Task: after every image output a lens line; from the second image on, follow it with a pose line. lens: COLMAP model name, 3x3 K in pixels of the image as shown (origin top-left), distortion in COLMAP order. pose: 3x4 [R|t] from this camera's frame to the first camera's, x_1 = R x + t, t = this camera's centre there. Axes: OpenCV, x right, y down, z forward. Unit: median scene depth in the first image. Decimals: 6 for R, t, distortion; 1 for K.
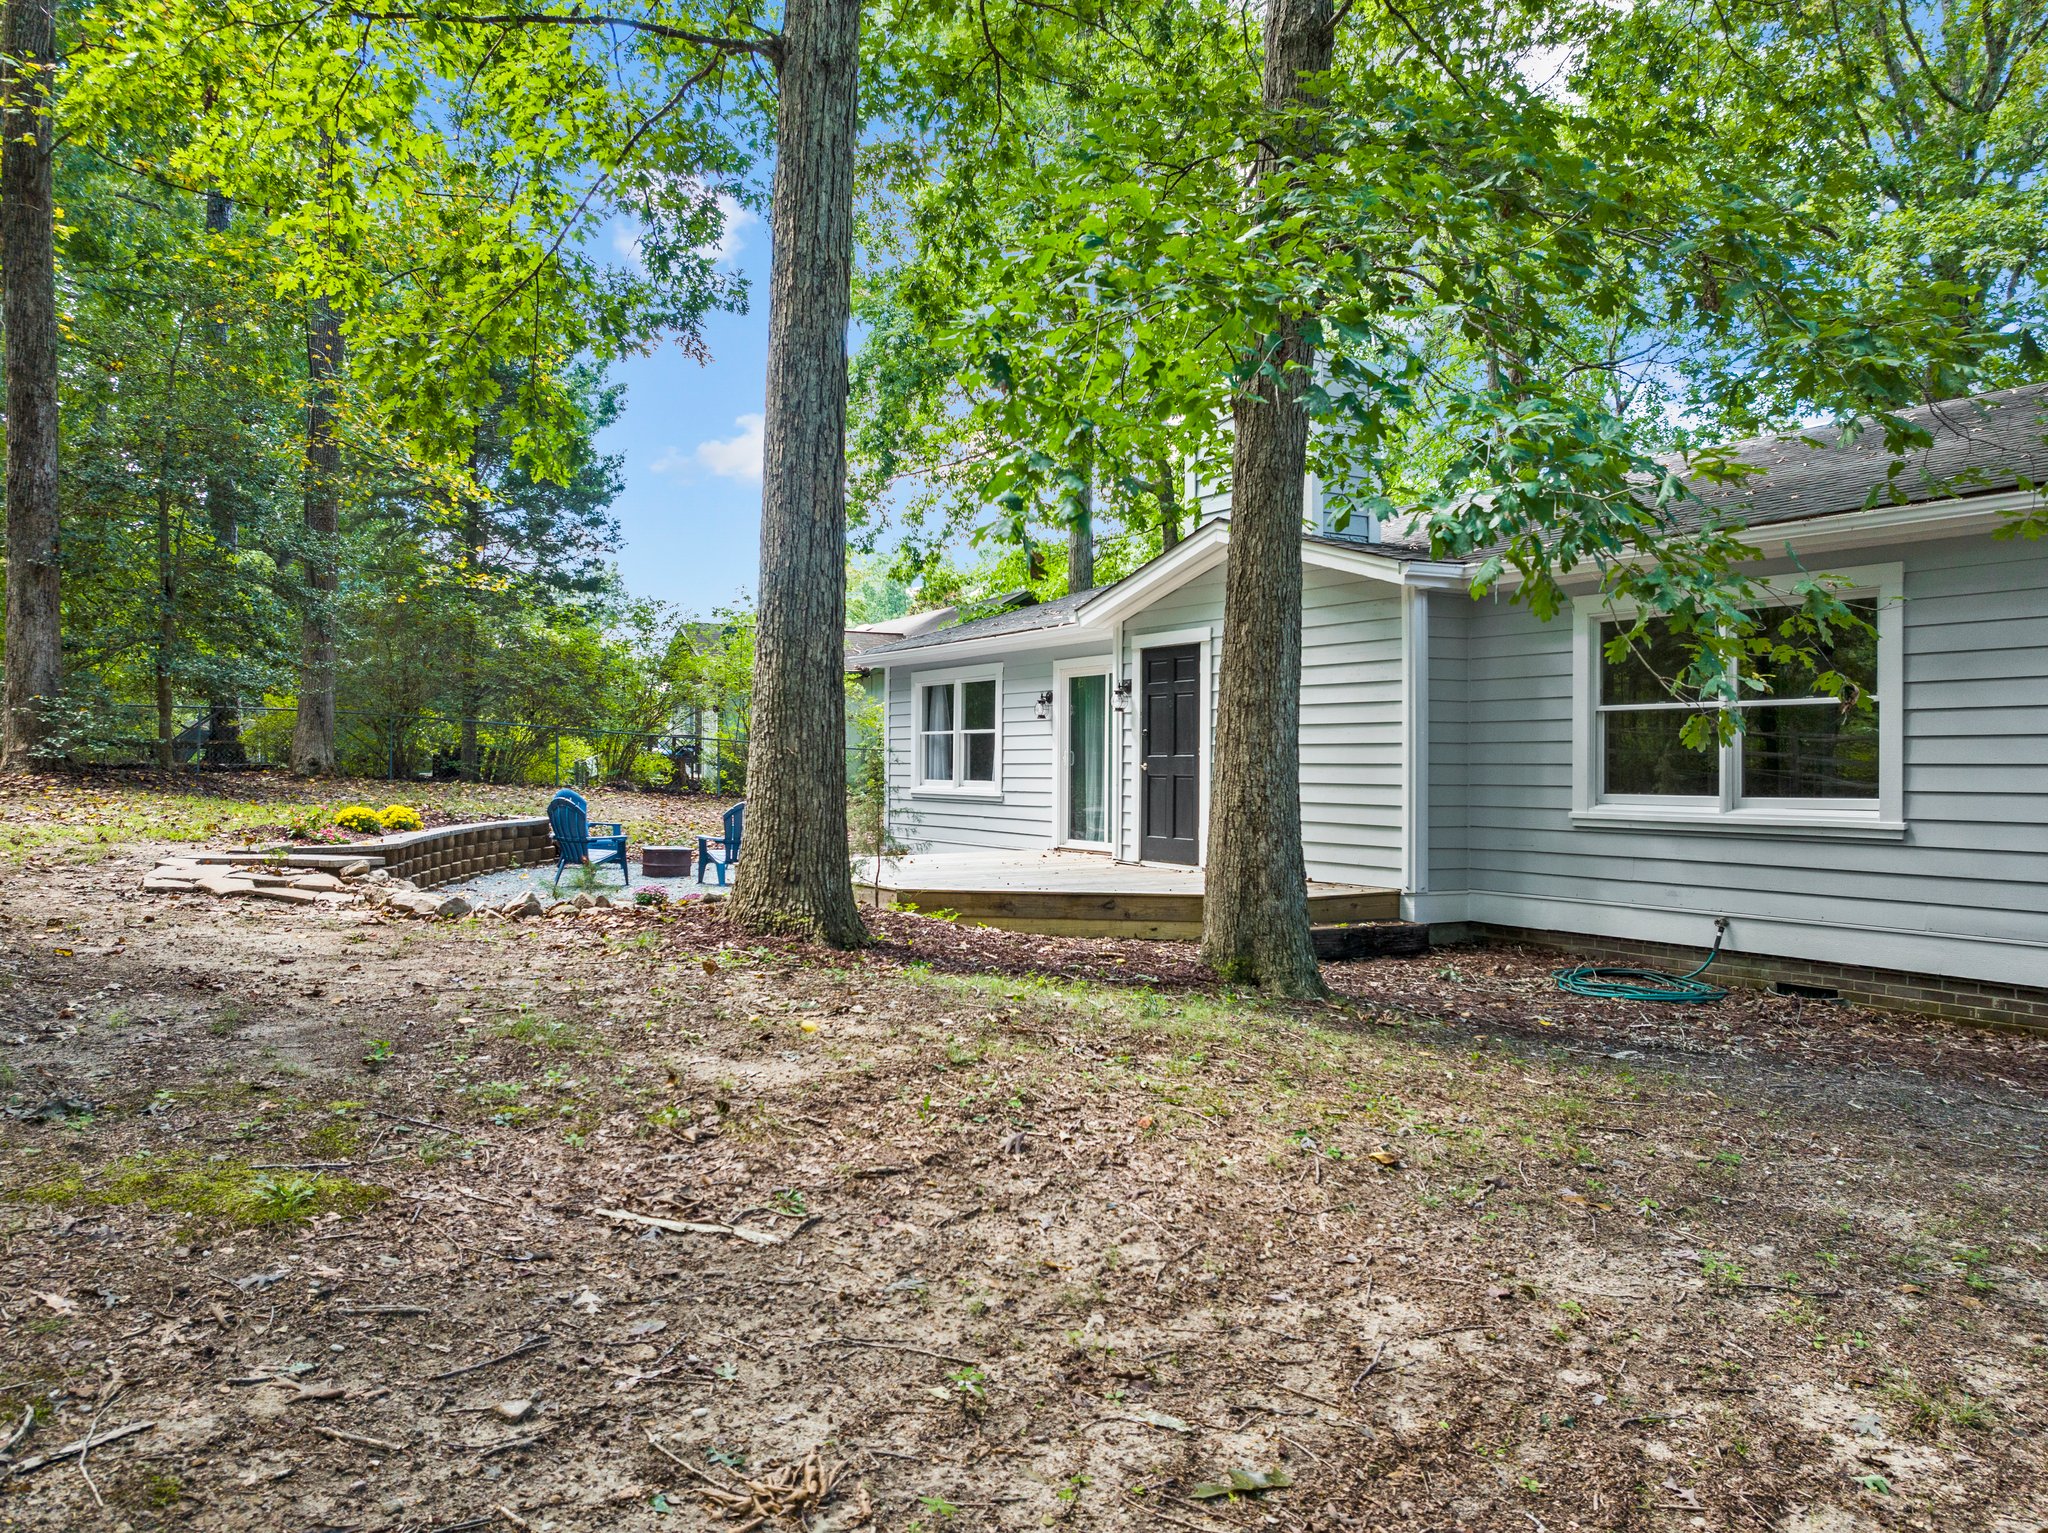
lens RADIAL K [[1425.8, 0, 1024.0], [0, 1425.8, 766.5], [0, 0, 1]] dist [-0.021844, 0.002490]
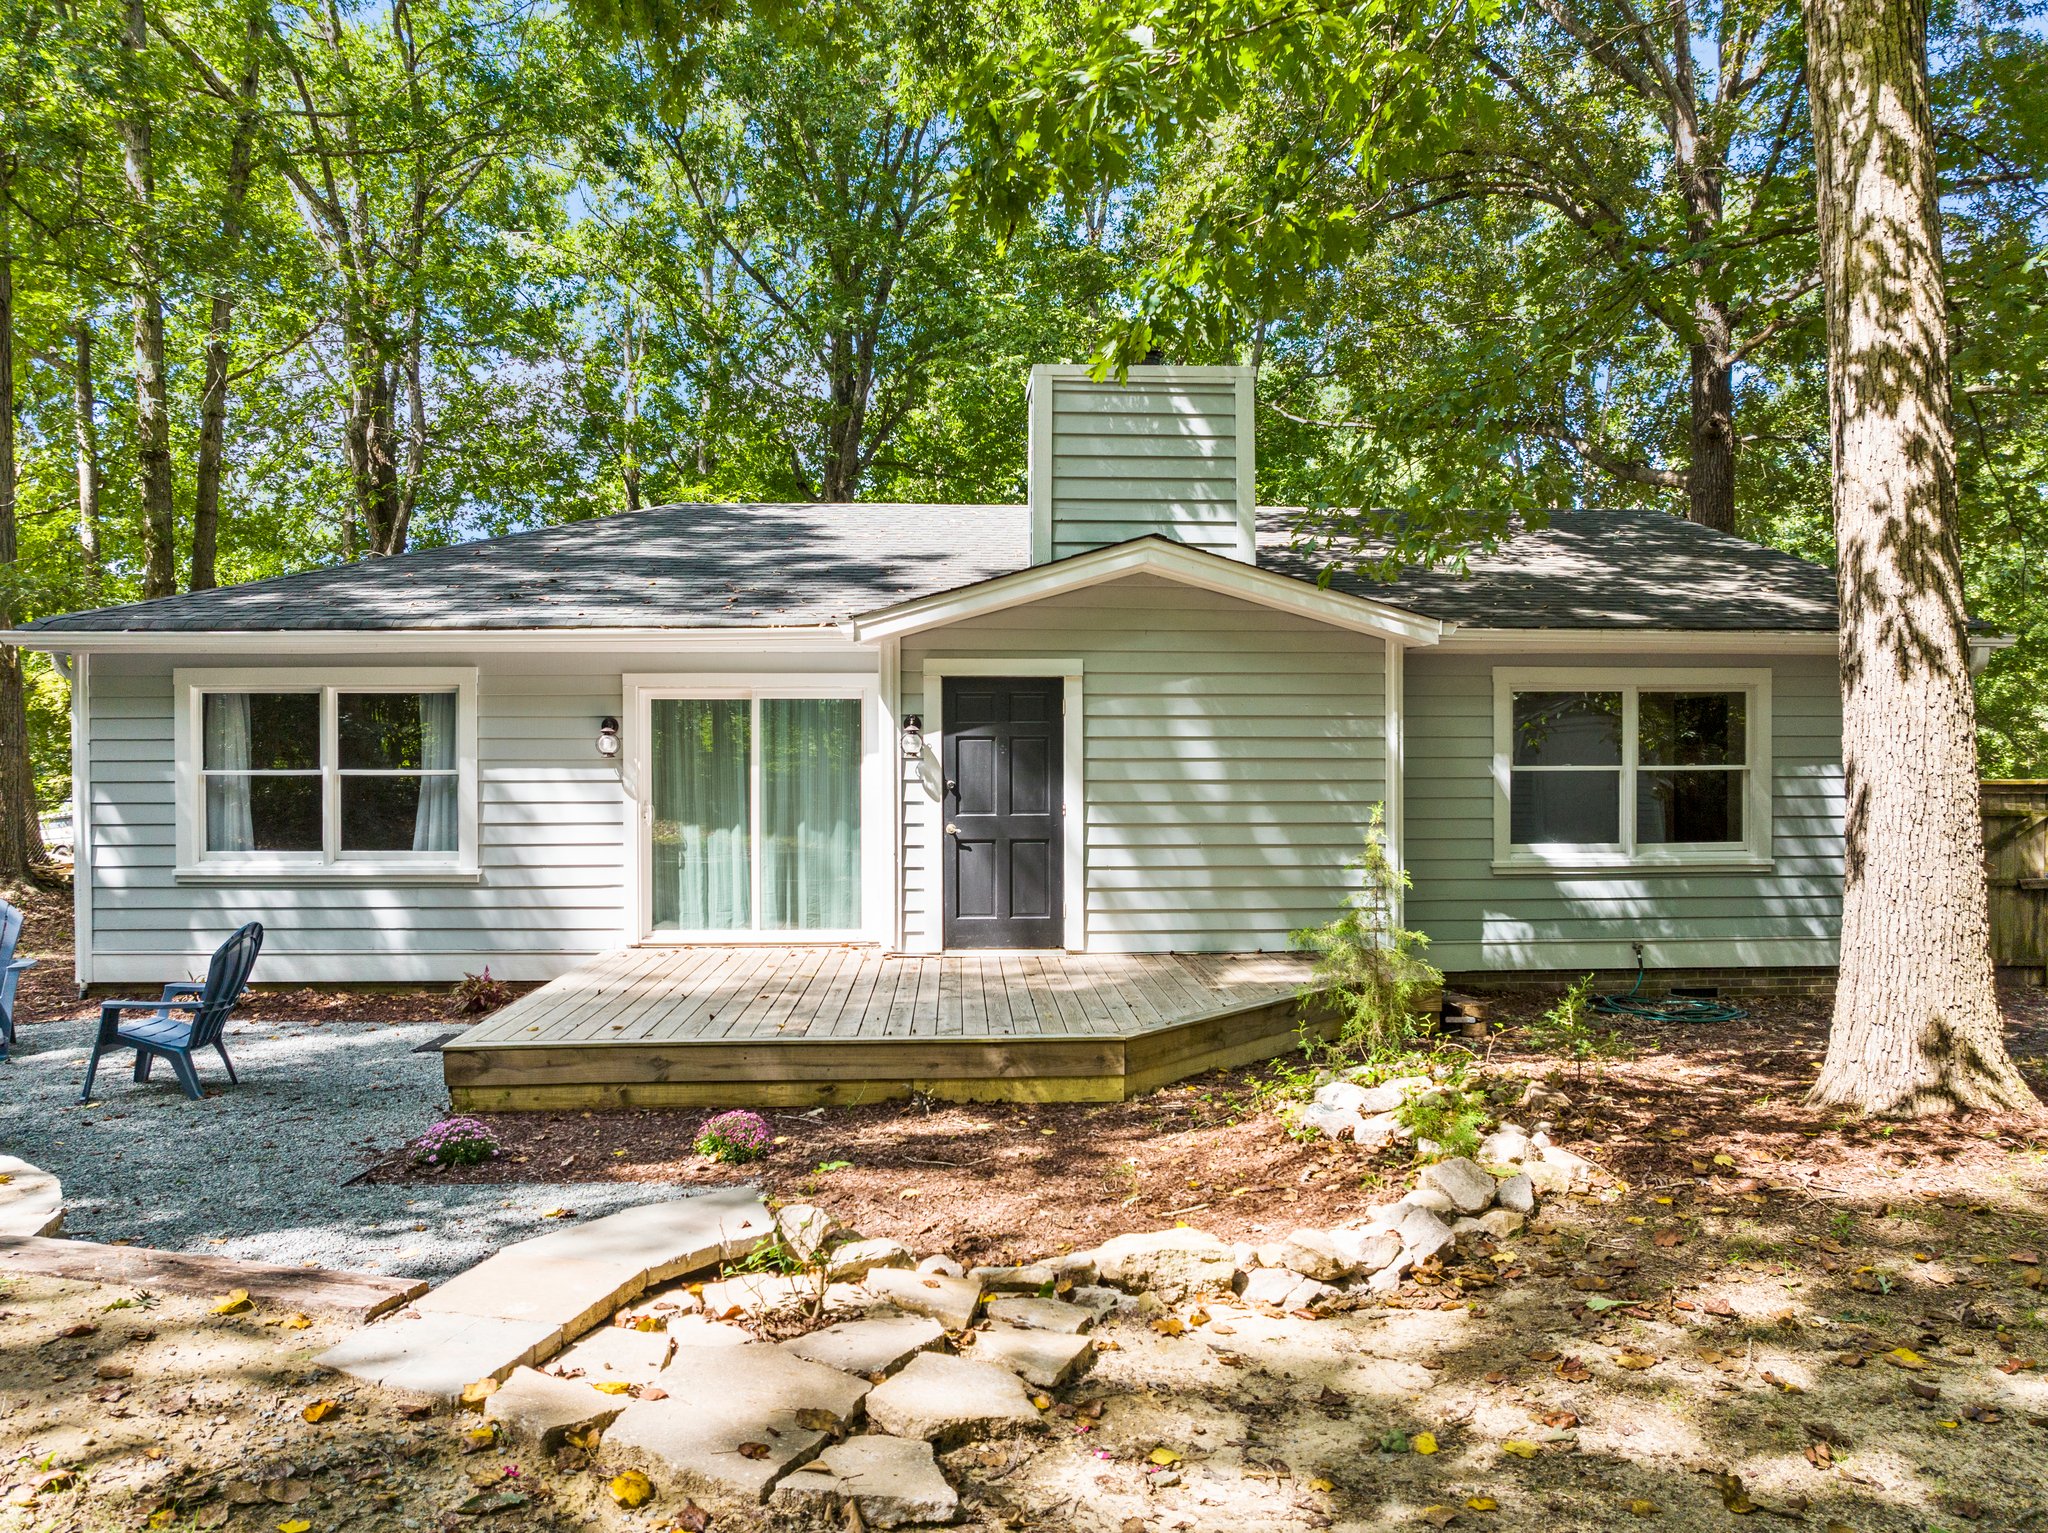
lens RADIAL K [[1448.2, 0, 1016.0], [0, 1448.2, 786.3], [0, 0, 1]] dist [-0.026628, -0.005612]
pose [[0.488395, -0.016600, 0.872465, -0.500751], [0.003910, 0.999851, 0.016835, -0.030921], [-0.872614, -0.004811, 0.488387, 0.497802]]
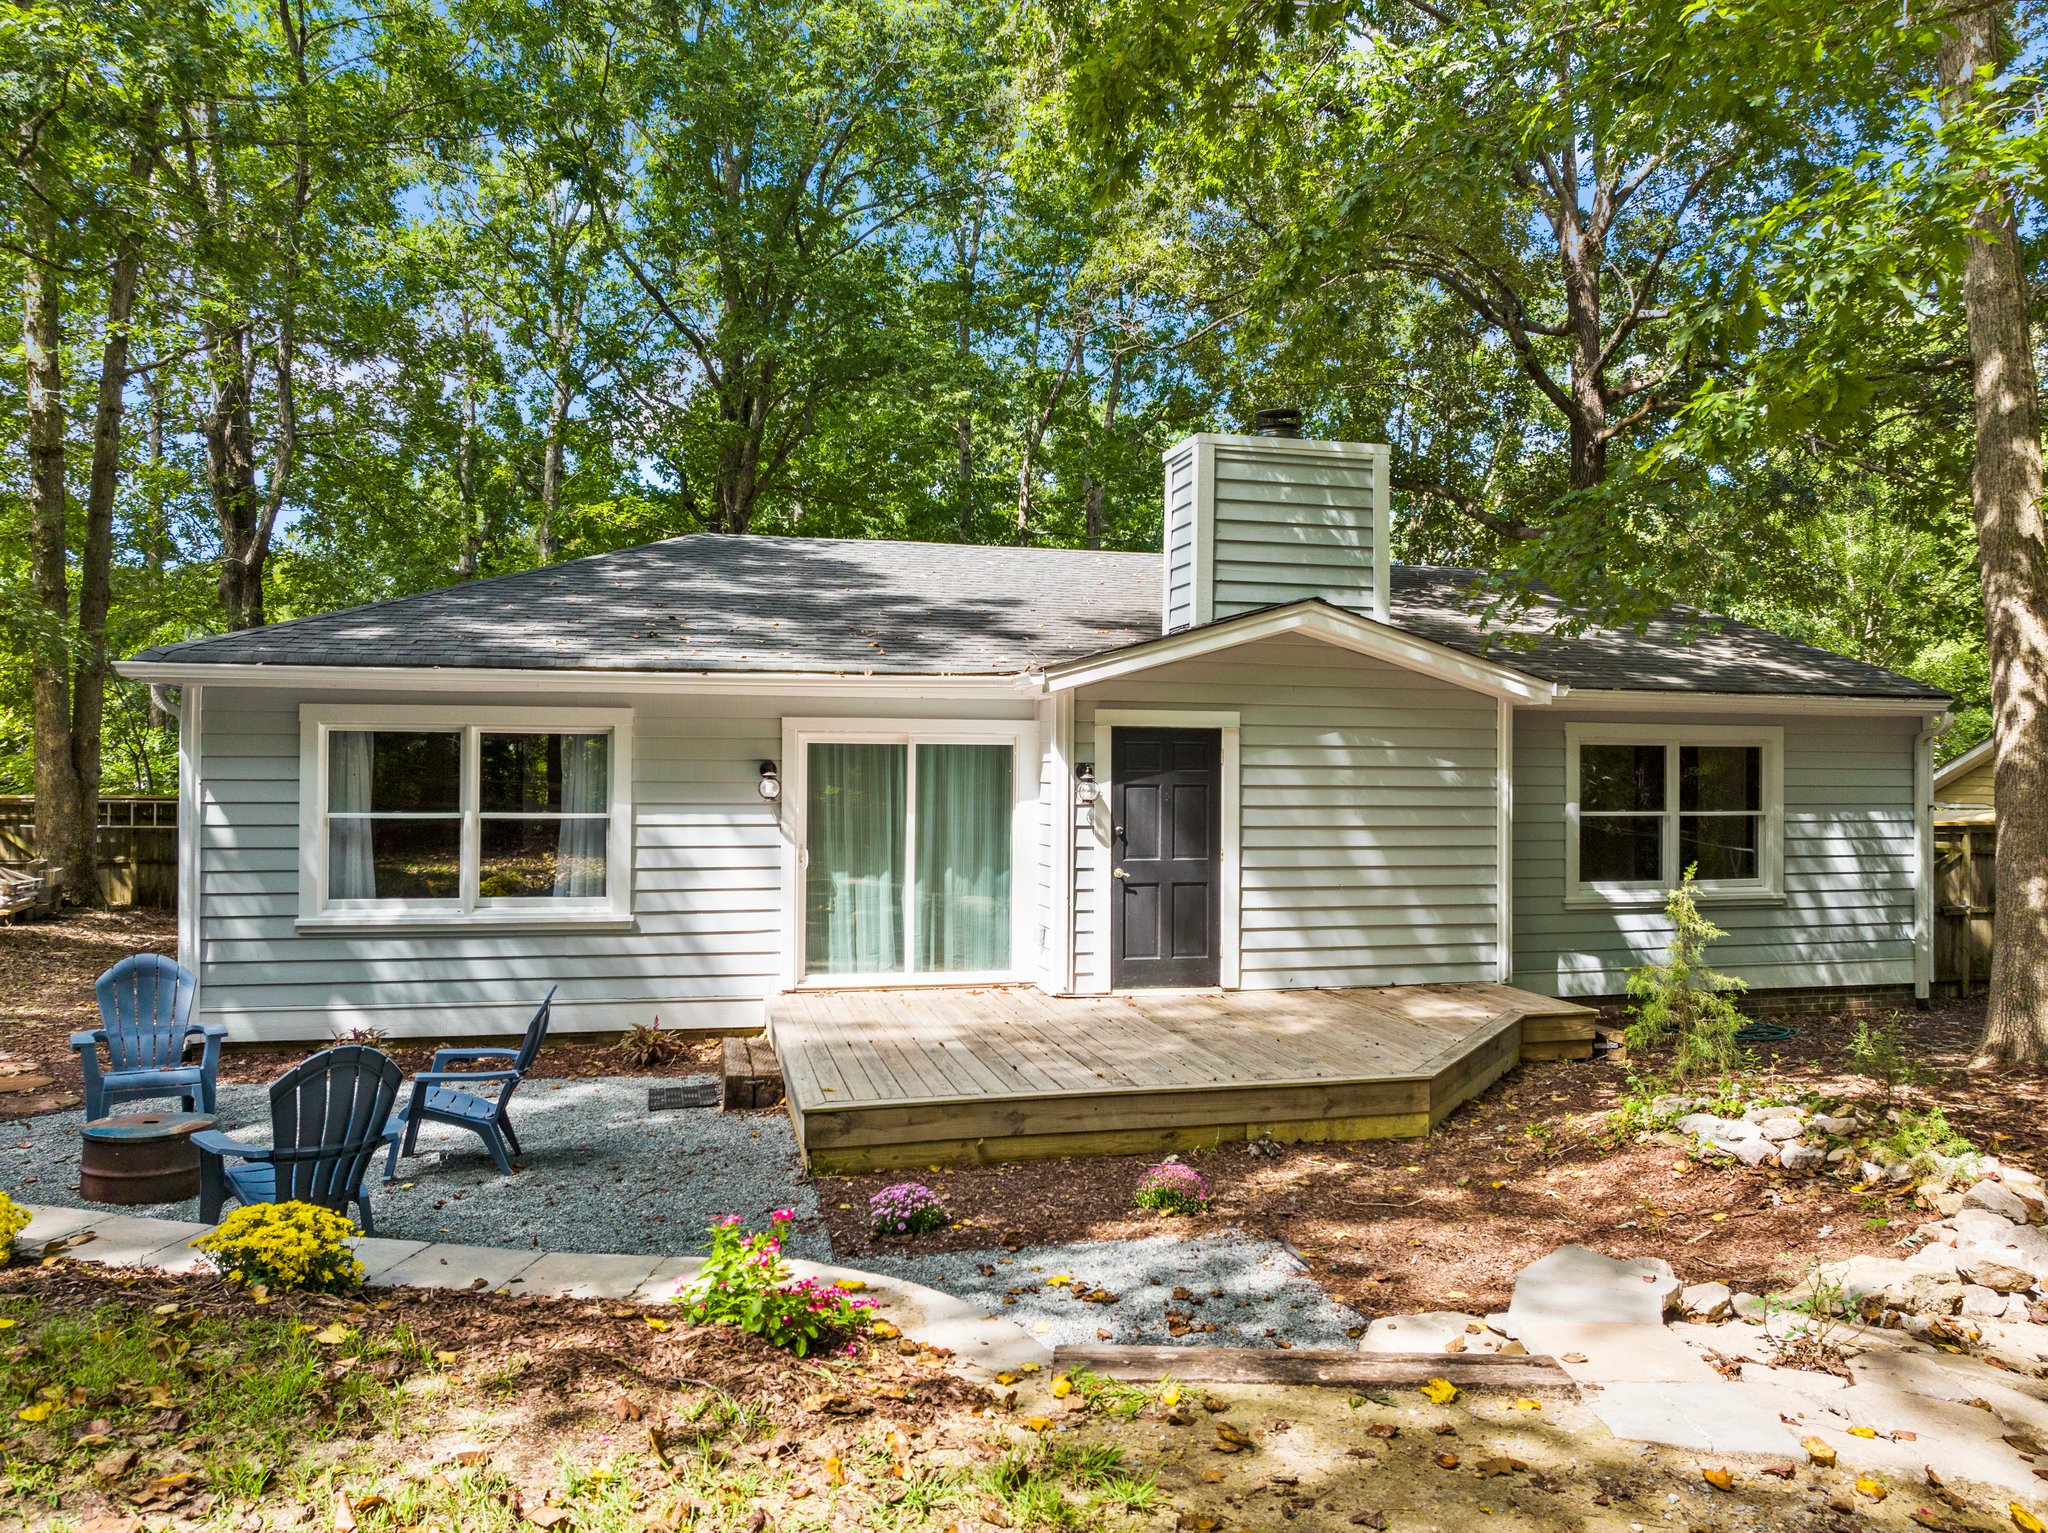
lens RADIAL K [[1425.8, 0, 1024.0], [0, 1425.8, 766.5], [0, 0, 1]] dist [-0.021844, 0.002490]
pose [[0.316759, 0.008001, 0.948472, -0.597806], [-0.004171, 0.999967, -0.007042, -0.046523], [-0.948497, -0.001725, 0.316782, 0.678281]]
